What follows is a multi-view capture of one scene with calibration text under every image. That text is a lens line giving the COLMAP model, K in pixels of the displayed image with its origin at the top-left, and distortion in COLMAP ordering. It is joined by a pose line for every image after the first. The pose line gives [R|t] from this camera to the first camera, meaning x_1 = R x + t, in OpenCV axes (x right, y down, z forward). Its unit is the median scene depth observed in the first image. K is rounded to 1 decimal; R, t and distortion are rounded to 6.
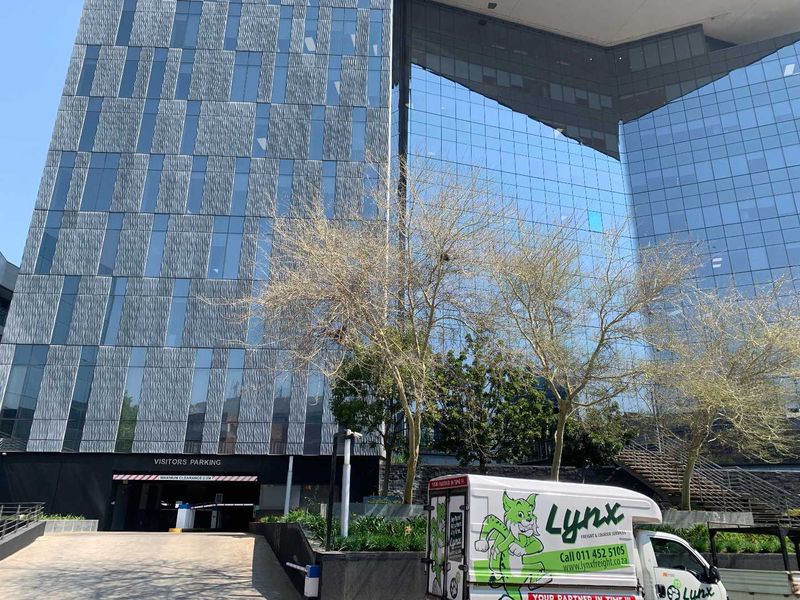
lens RADIAL K [[607.3, 0, 397.9], [0, 607.3, 294.2], [0, 0, 1]] dist [0.036128, -0.024270]
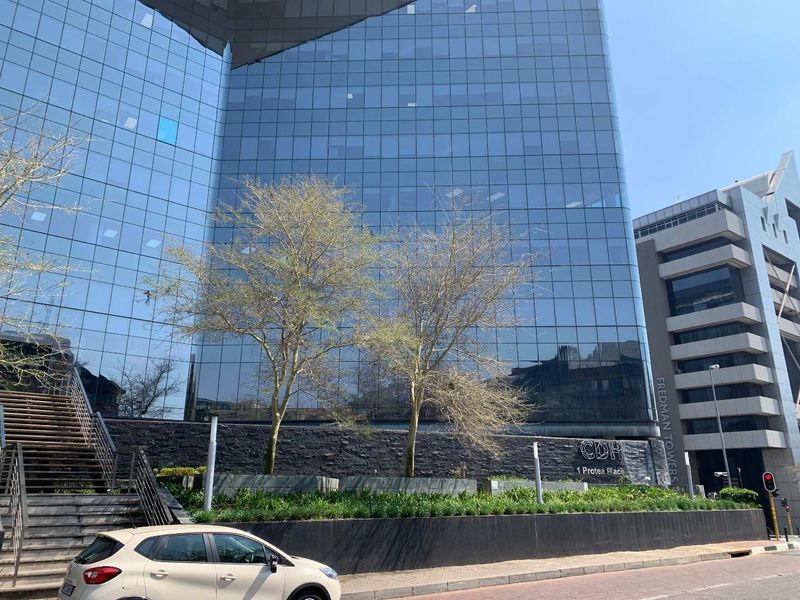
lens RADIAL K [[607.3, 0, 396.8], [0, 607.3, 297.3], [0, 0, 1]] dist [0.036128, -0.024270]
pose [[0.937892, 0.096616, 0.333203, 0.335368], [-0.112804, 0.993178, 0.029537, 0.041972], [-0.328076, -0.065289, 0.942392, 0.096703]]
